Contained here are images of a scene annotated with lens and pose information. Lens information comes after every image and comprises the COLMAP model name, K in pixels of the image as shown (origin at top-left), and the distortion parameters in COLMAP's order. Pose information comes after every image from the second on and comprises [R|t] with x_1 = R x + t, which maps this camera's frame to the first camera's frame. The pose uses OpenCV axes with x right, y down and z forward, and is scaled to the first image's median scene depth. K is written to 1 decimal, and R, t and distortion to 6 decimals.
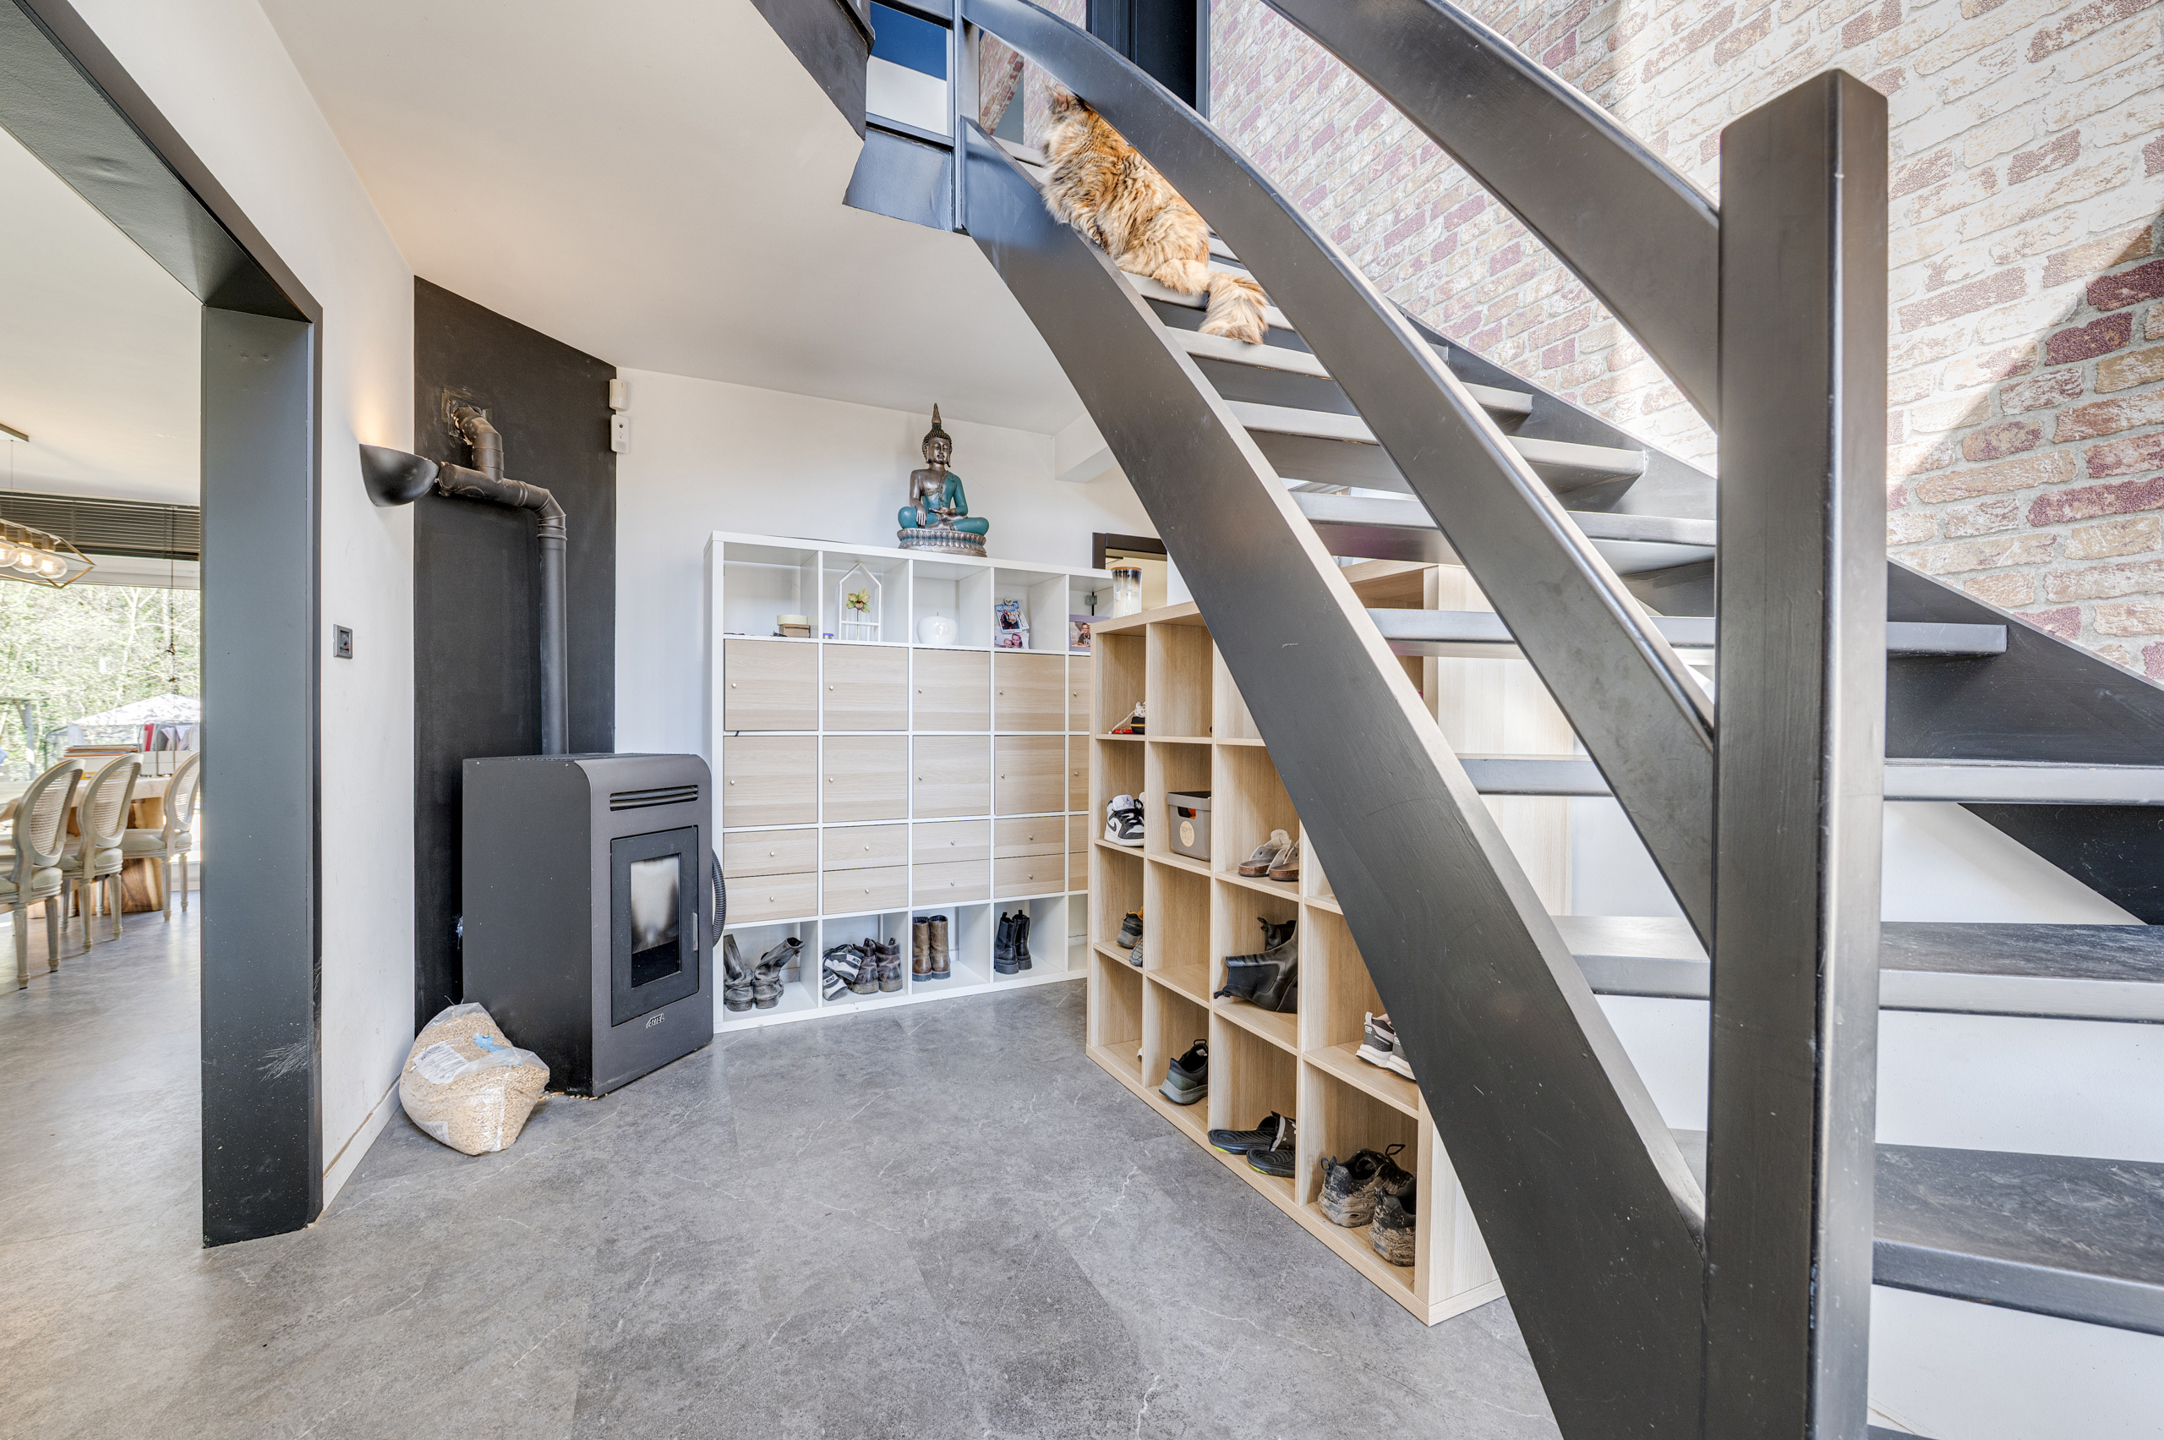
lens RADIAL K [[870.2, 0, 1079.0], [0, 870.2, 726.0], [0, 0, 1]] dist [-0.016808, -0.000147]
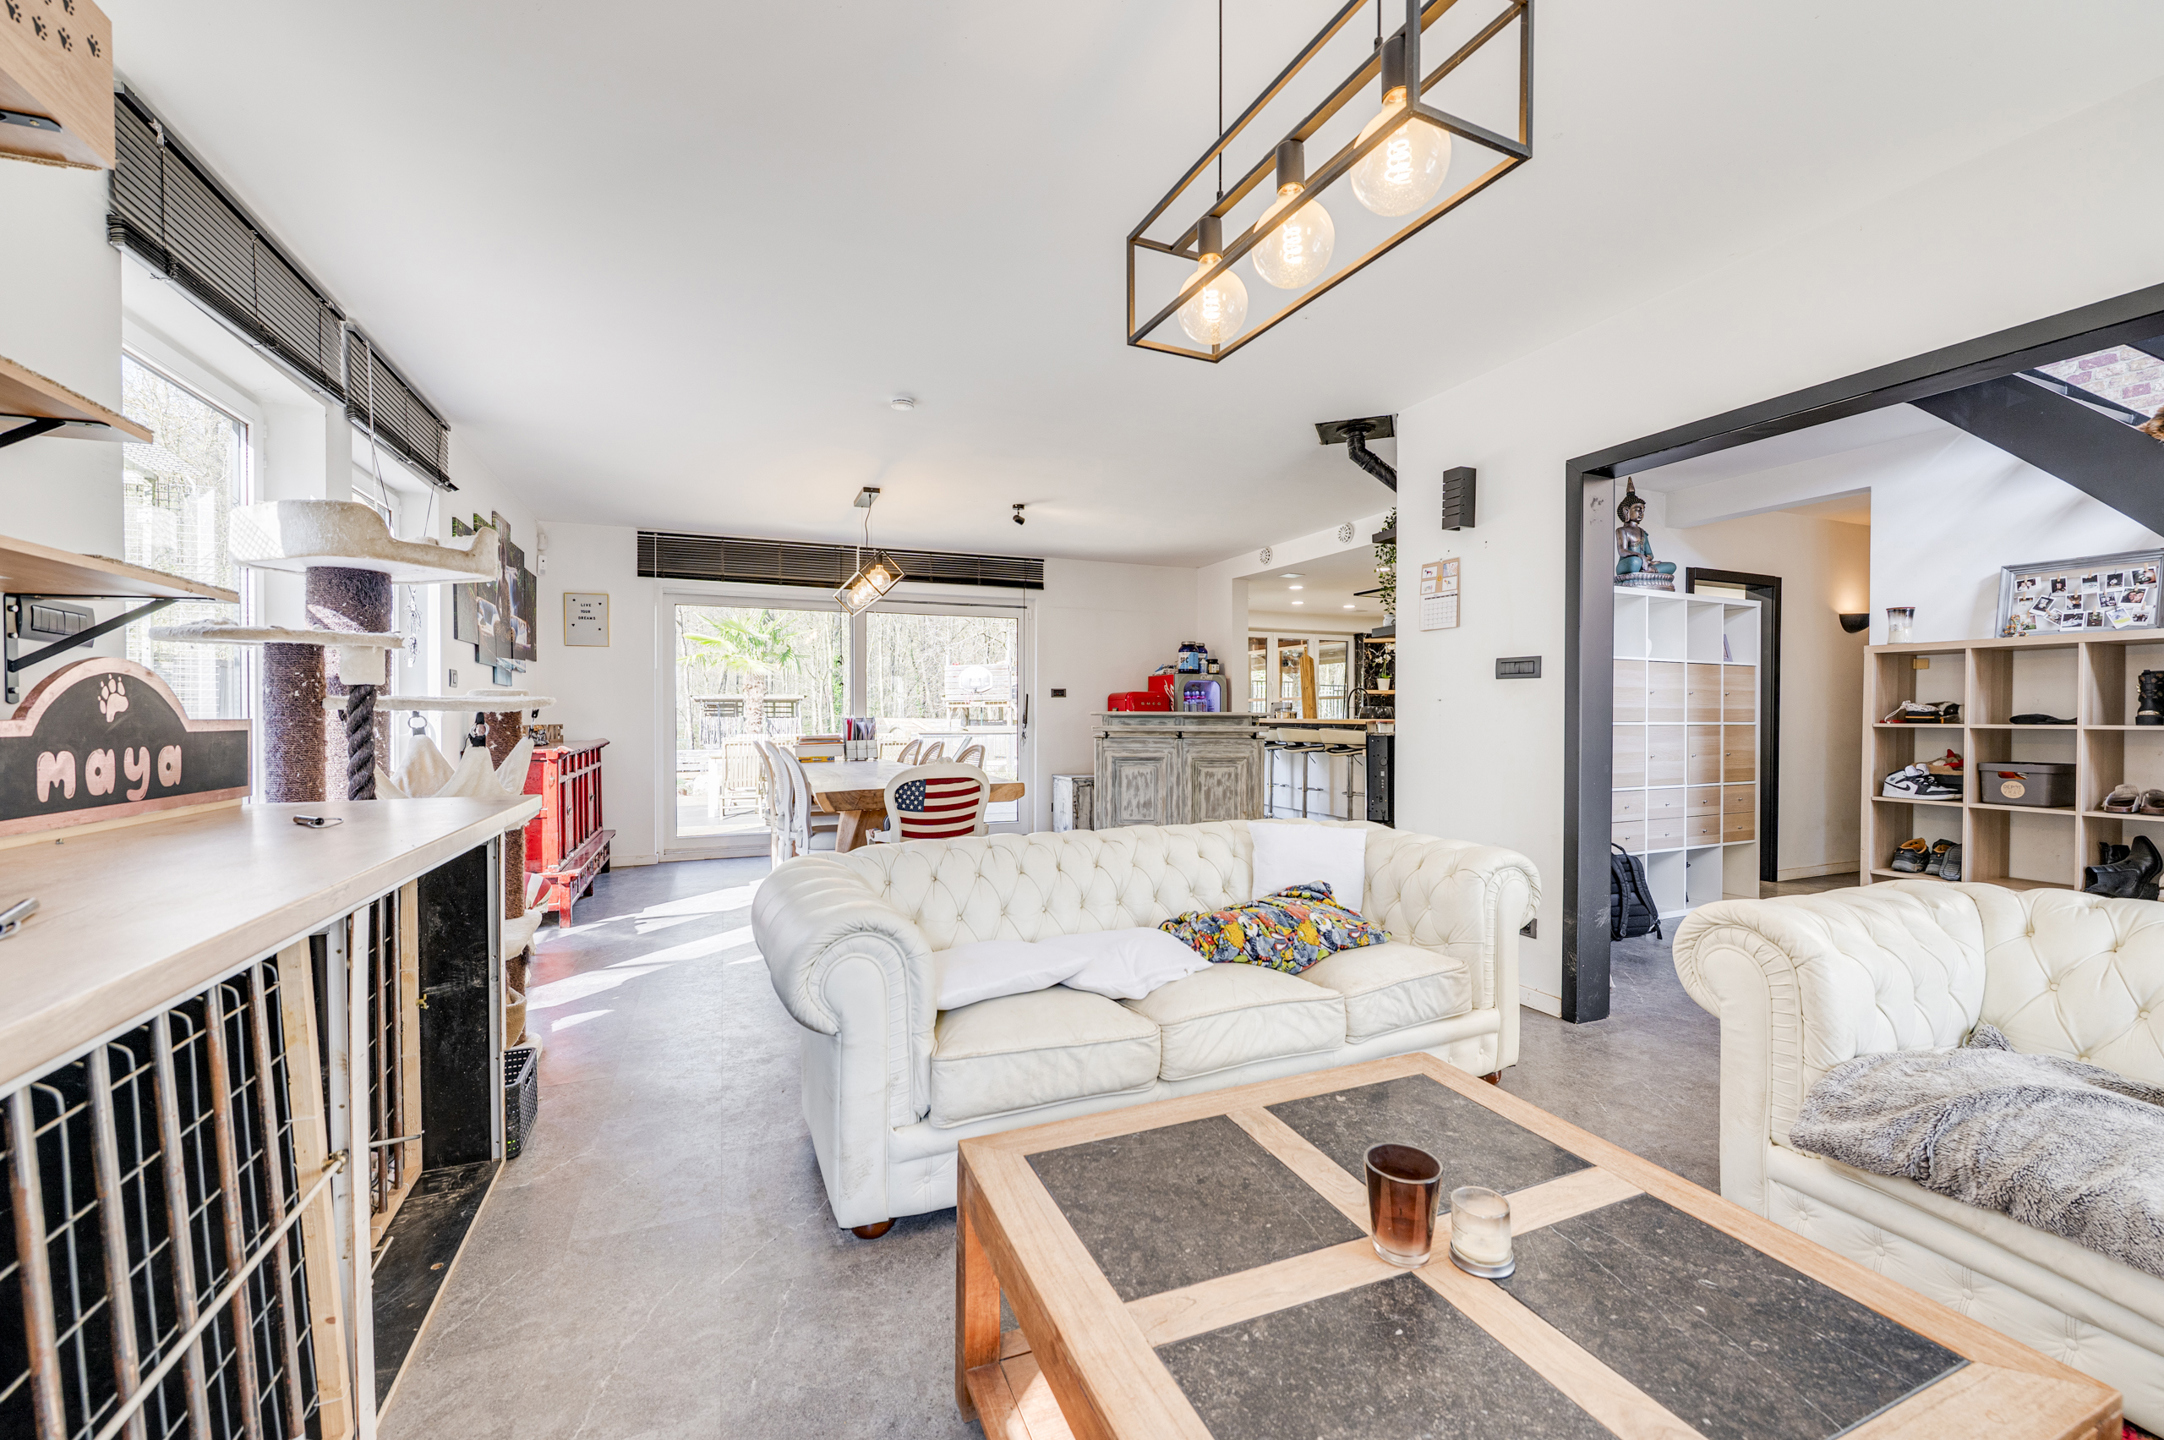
lens RADIAL K [[870.2, 0, 1066.2], [0, 870.2, 723.0], [0, 0, 1]] dist [-0.016808, -0.000147]
pose [[0.997395, -0.003211, -0.072068, -0.952892], [0.003611, 0.999979, 0.005422, -0.003085], [0.072050, -0.005668, 0.997385, -0.395129]]
